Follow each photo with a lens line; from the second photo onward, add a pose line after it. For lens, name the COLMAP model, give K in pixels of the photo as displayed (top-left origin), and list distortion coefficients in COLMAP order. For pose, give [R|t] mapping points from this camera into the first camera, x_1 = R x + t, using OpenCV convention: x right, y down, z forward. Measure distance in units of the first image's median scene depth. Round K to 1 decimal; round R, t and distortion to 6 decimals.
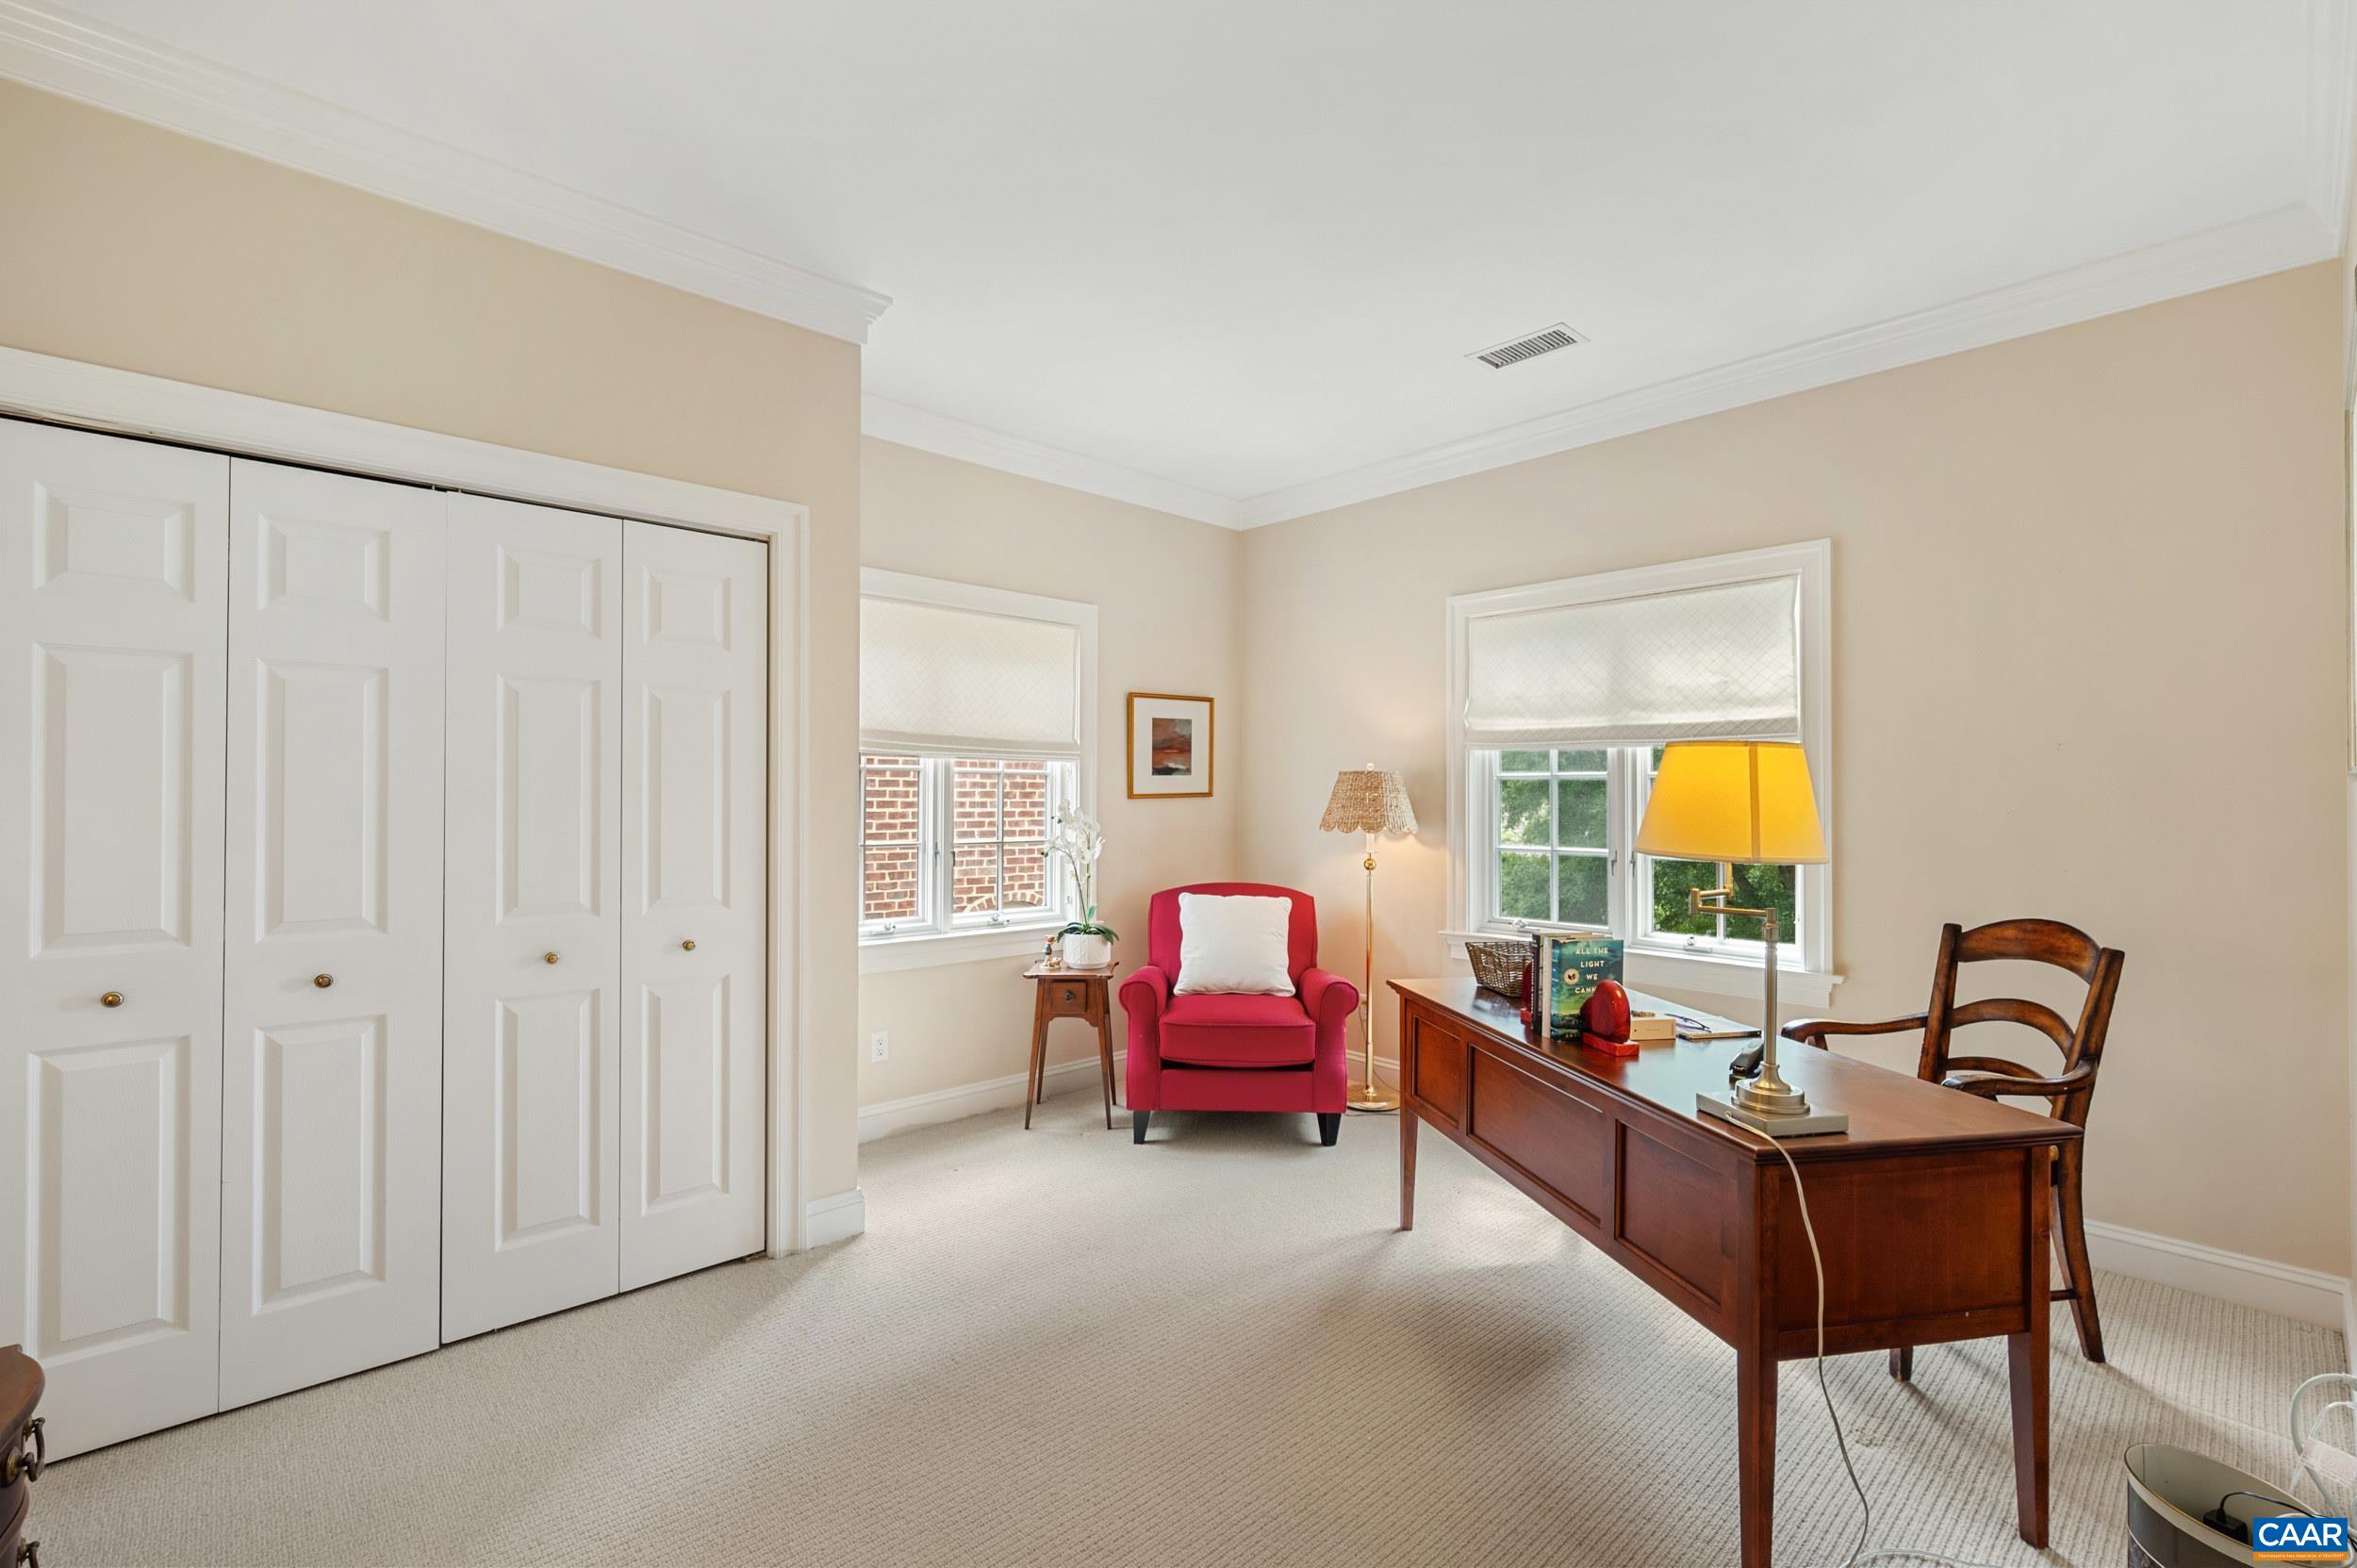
lens RADIAL K [[1044.8, 0, 1181.8], [0, 1044.8, 791.2], [0, 0, 1]] dist [-0.003580, 0.000020]
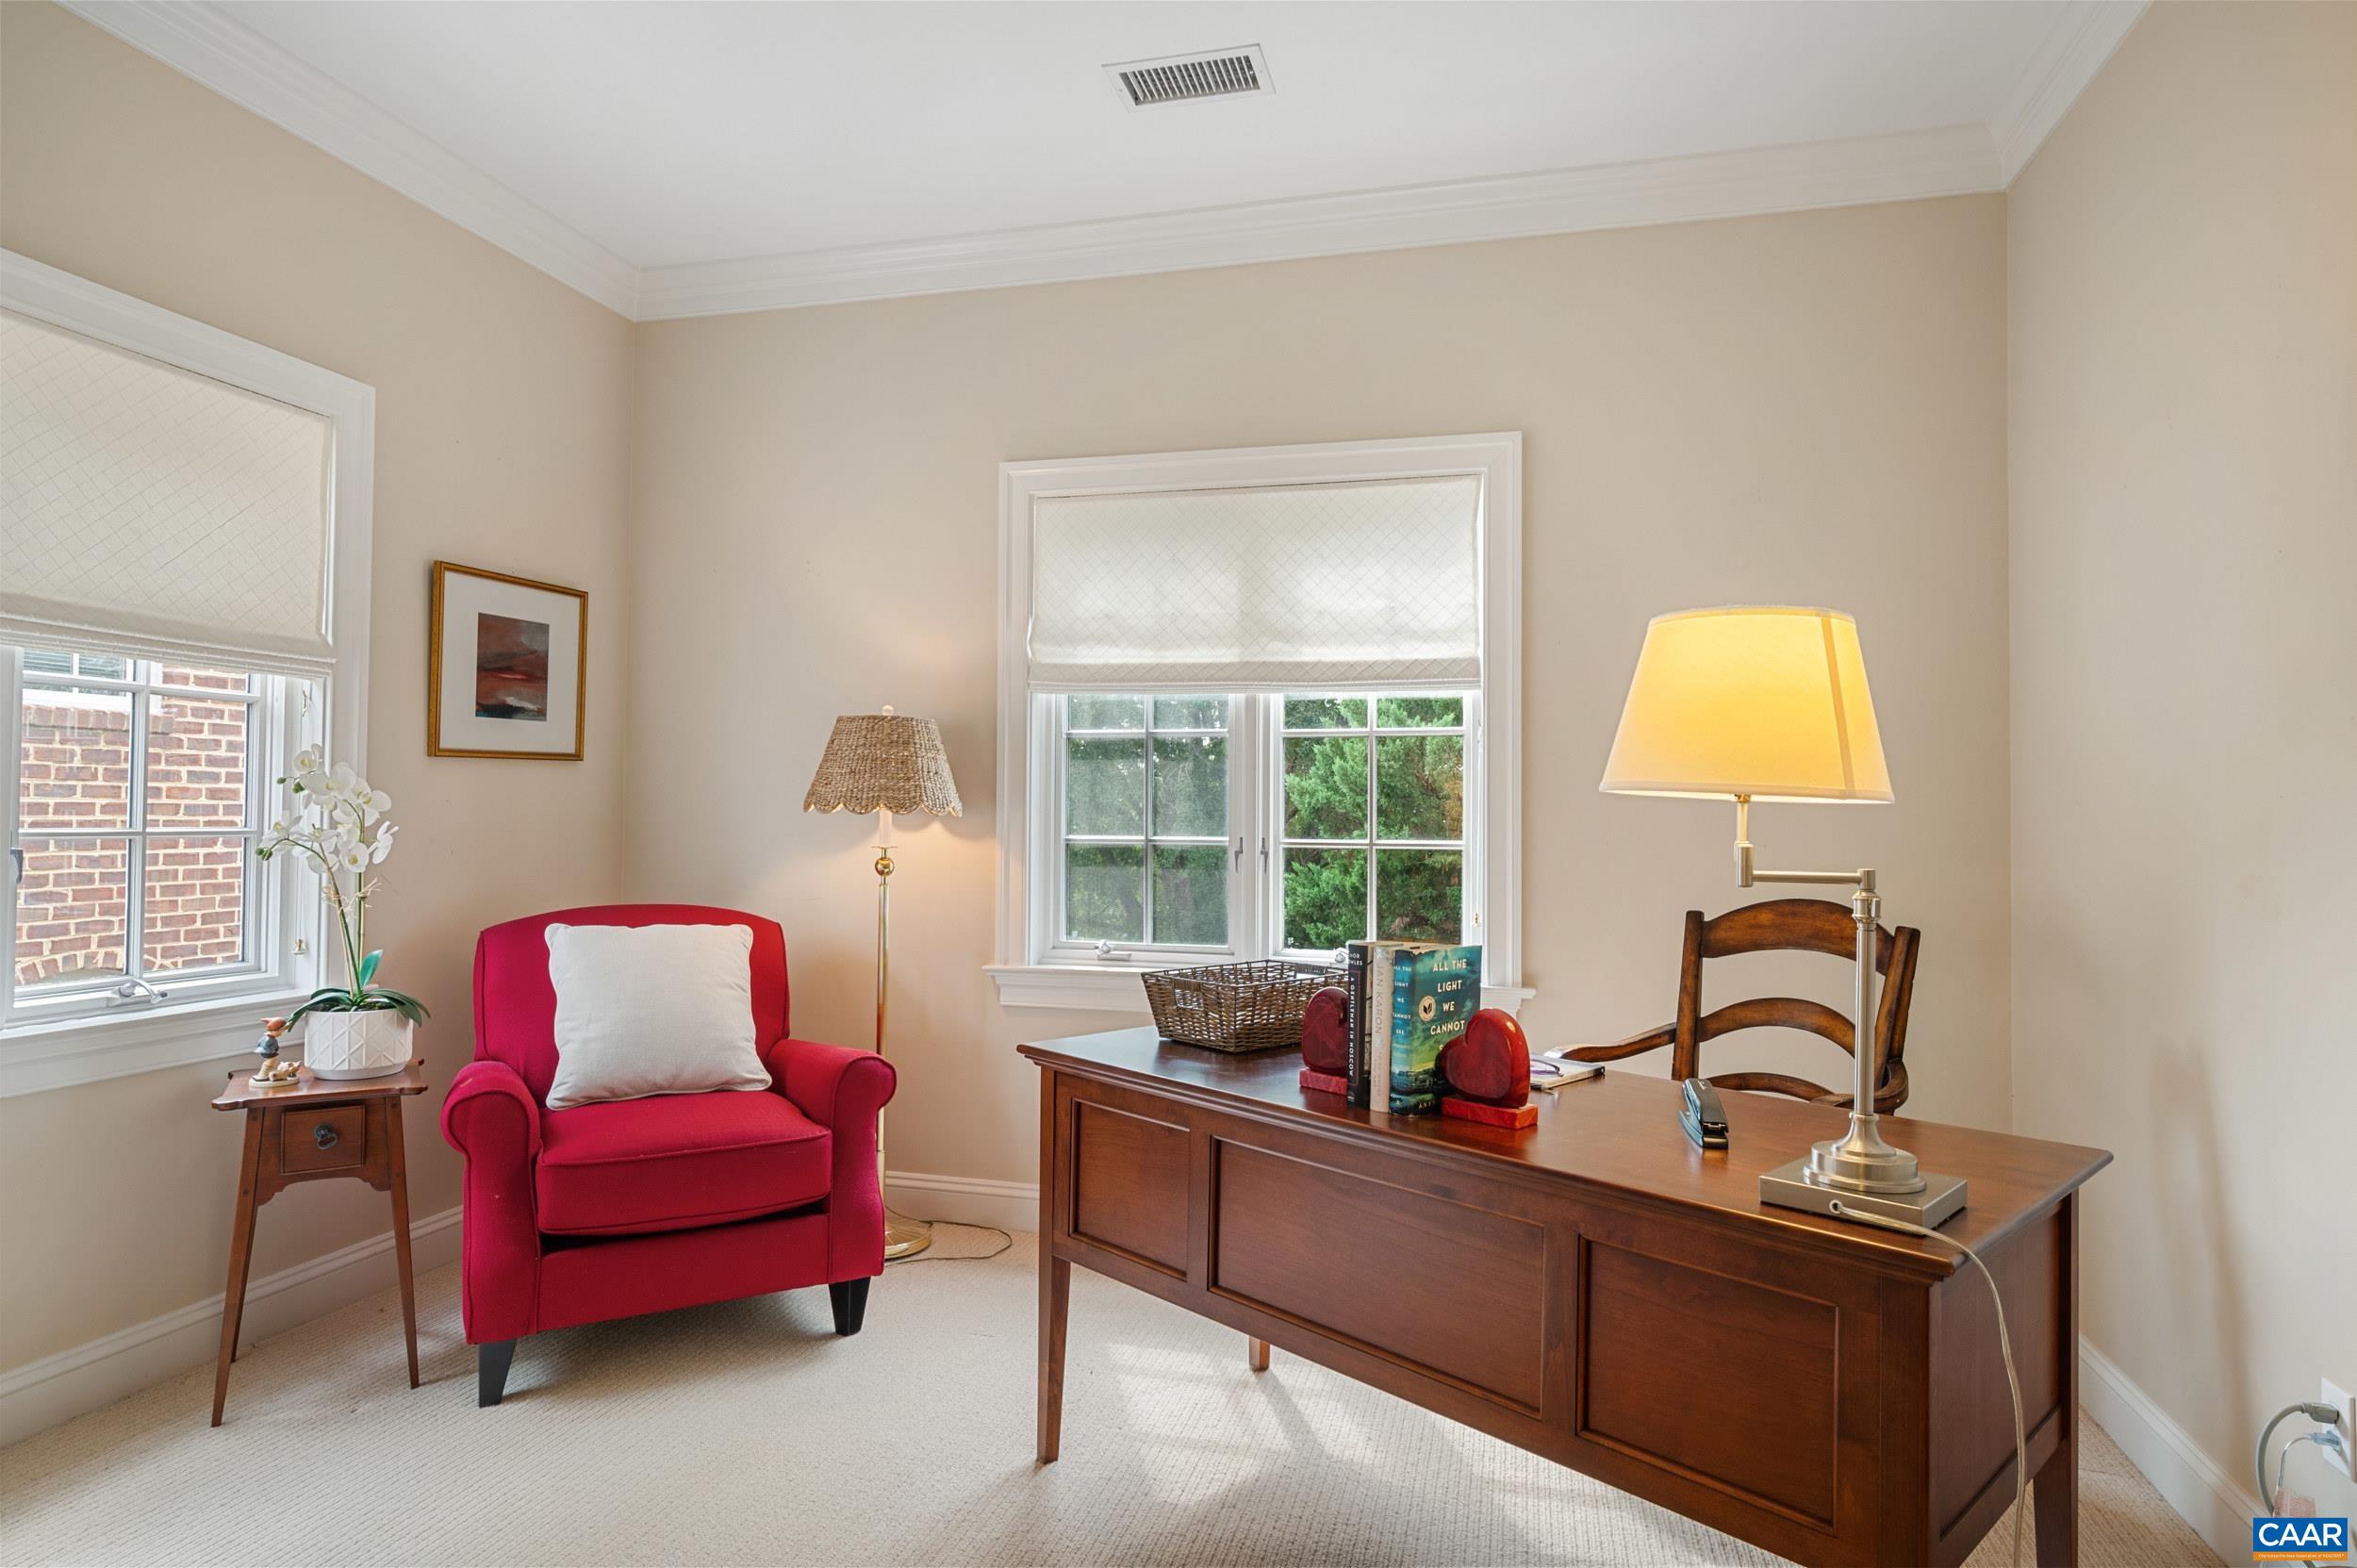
lens RADIAL K [[1317.2, 0, 1183.8], [0, 1317.2, 792.1], [0, 0, 1]] dist [-0.002261, 0.000116]
pose [[0.845172, 0.013329, 0.534328, -0.100267], [-0.008231, 0.999895, -0.011924, 0.036182], [-0.534431, 0.005680, 0.845193, 0.251389]]
